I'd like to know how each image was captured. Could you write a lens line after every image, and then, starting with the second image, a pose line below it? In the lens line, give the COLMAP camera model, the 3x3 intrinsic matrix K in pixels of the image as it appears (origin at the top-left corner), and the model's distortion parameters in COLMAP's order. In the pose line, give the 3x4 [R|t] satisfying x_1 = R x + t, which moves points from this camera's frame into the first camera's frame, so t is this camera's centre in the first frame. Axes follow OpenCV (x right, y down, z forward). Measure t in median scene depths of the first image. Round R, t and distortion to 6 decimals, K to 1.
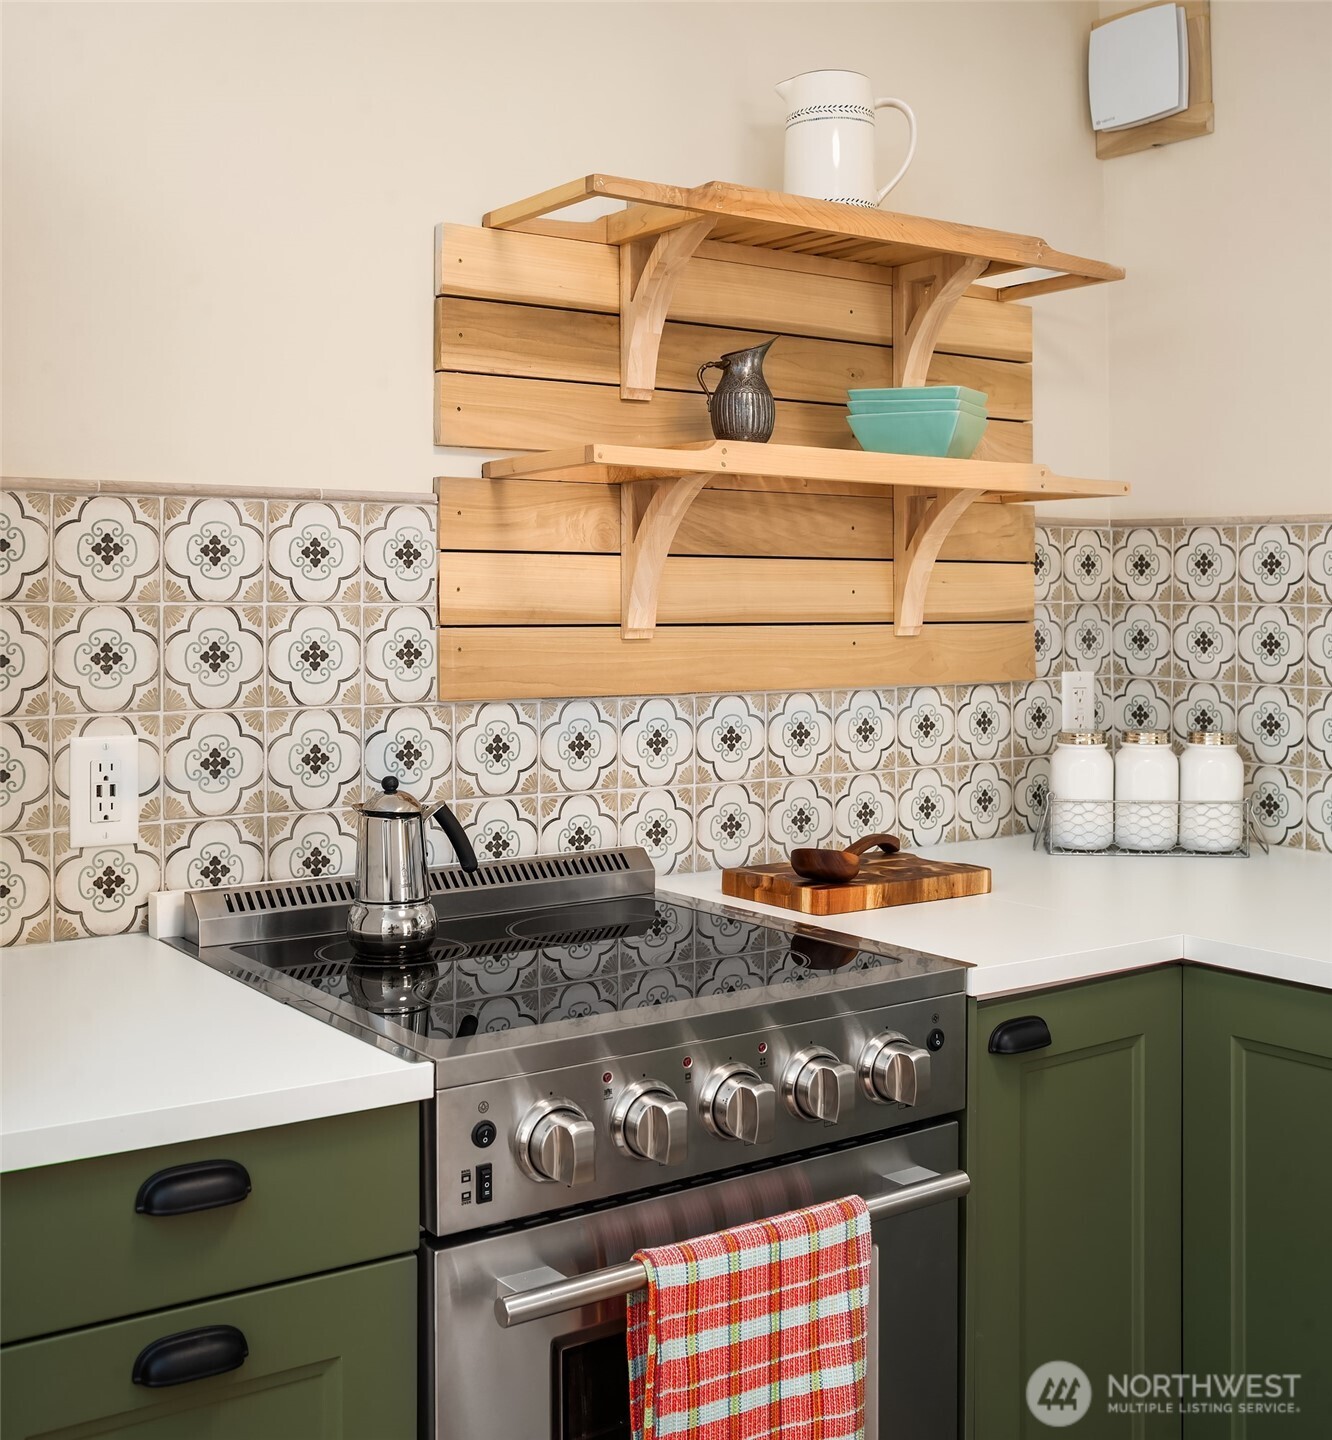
lens RADIAL K [[1735.6, 0, 739.0], [0, 1735.6, 597.4], [0, 0, 1]] dist [-0.062105, 0.000000]
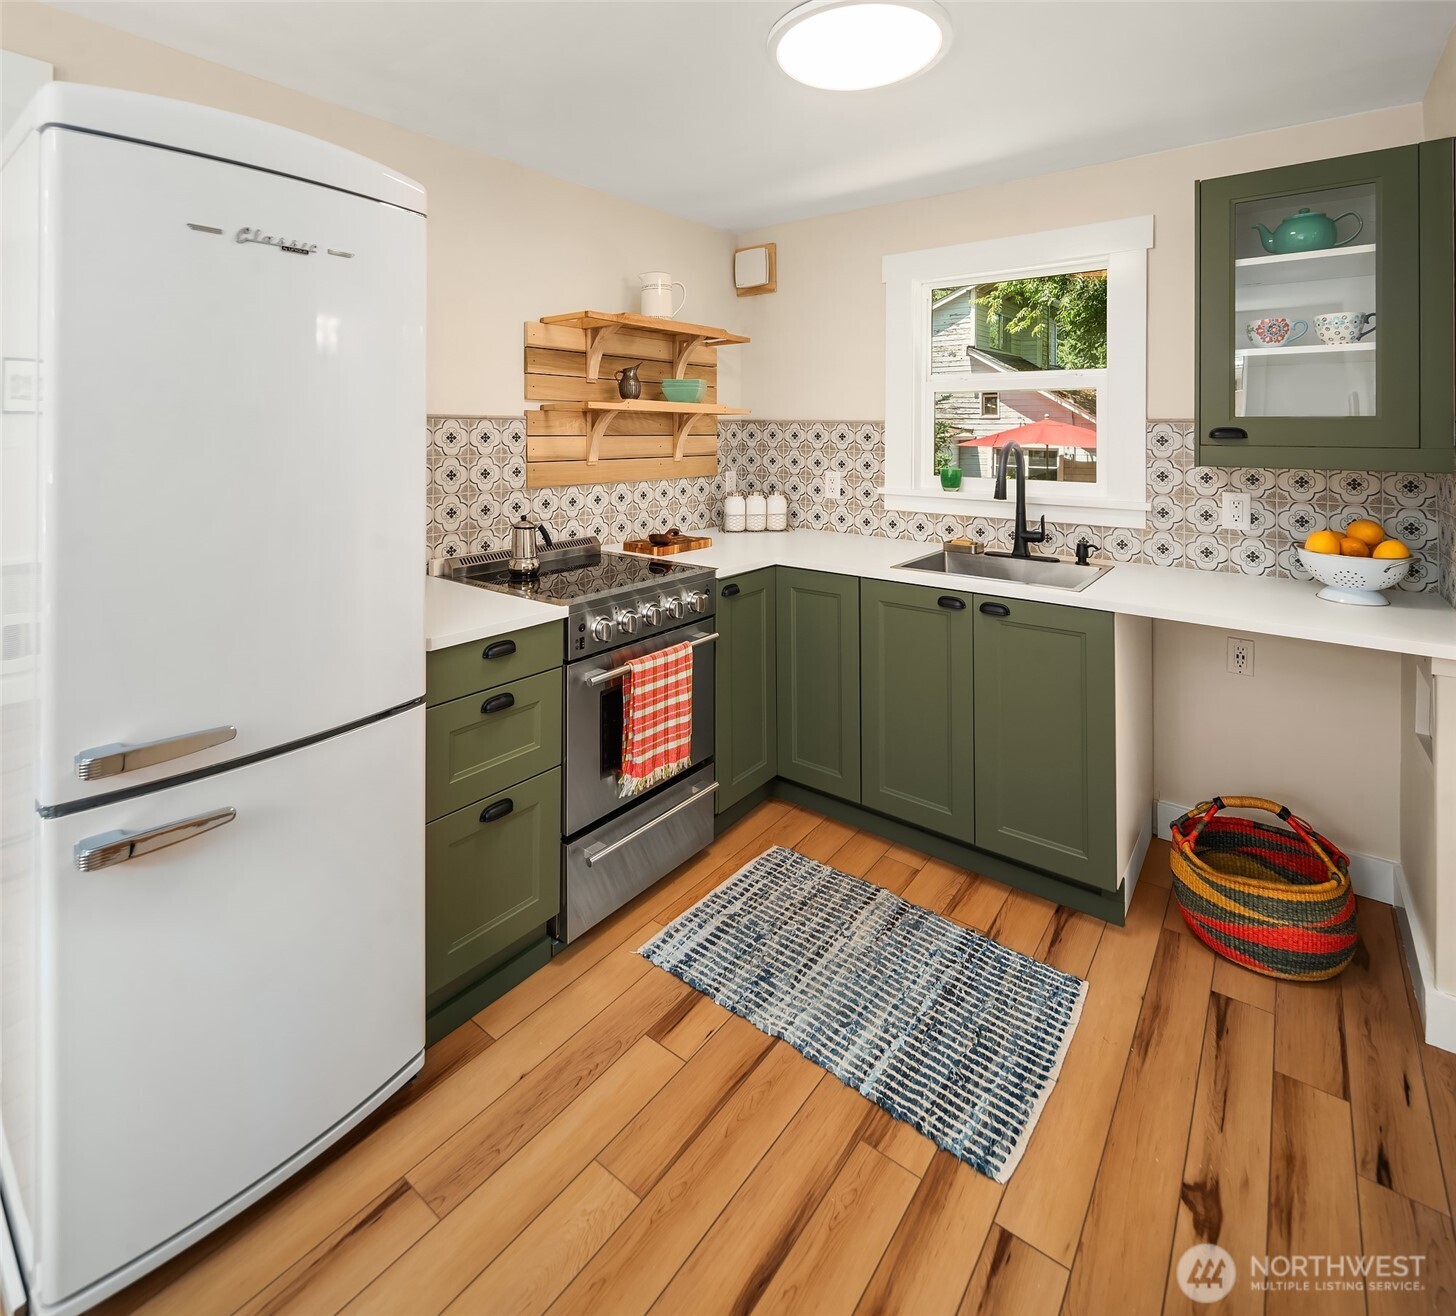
lens RADIAL K [[708.4, 0, 753.8], [0, 708.4, 435.1], [0, 0, 1]] dist [0.003569, -0.004036]
pose [[0.960821, -0.001122, 0.277166, -0.131422], [-0.000914, 0.999974, 0.007217, -0.035774], [-0.277167, -0.007187, 0.960795, -0.225464]]
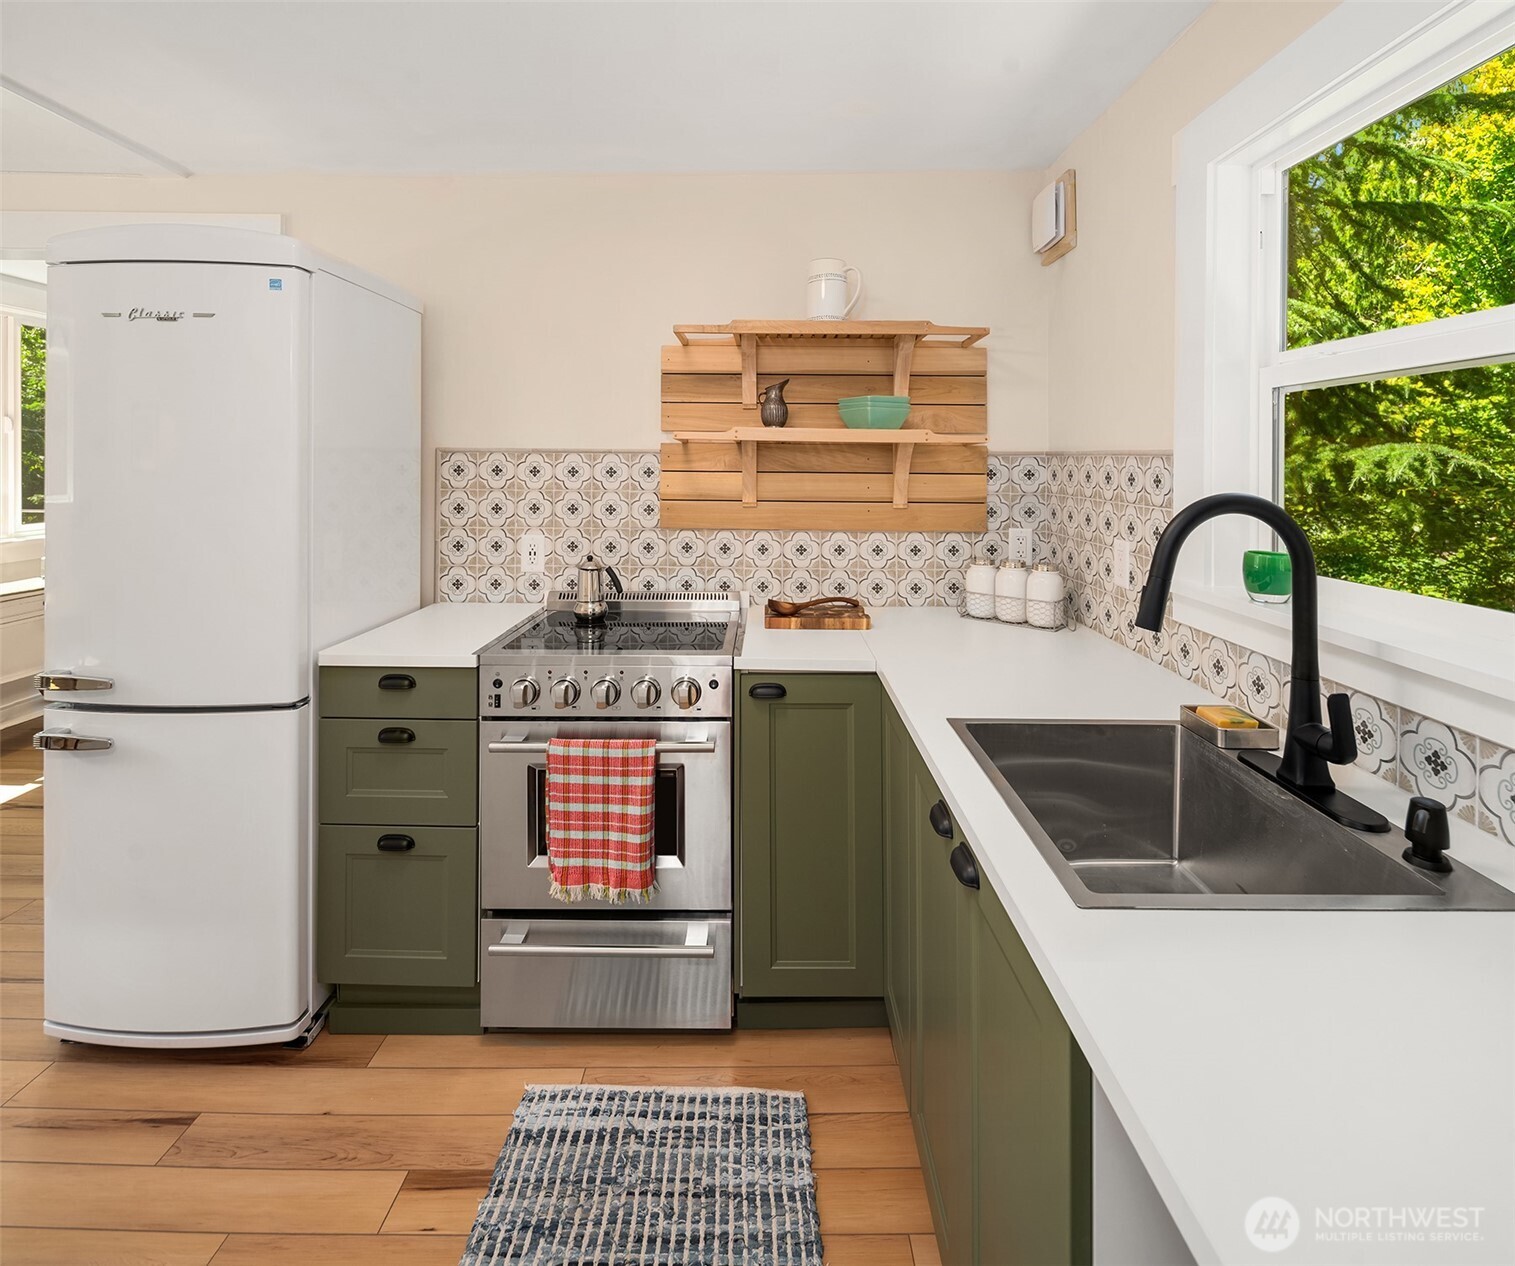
lens RADIAL K [[764.5, 0, 763.1], [0, 764.5, 472.9], [0, 0, 1]] dist [0.008178, -0.005454]
pose [[0.804535, 0.011489, -0.593795, 0.614164], [-0.007072, 0.999927, 0.009766, -0.035159], [0.593864, -0.003658, 0.804557, 0.151970]]
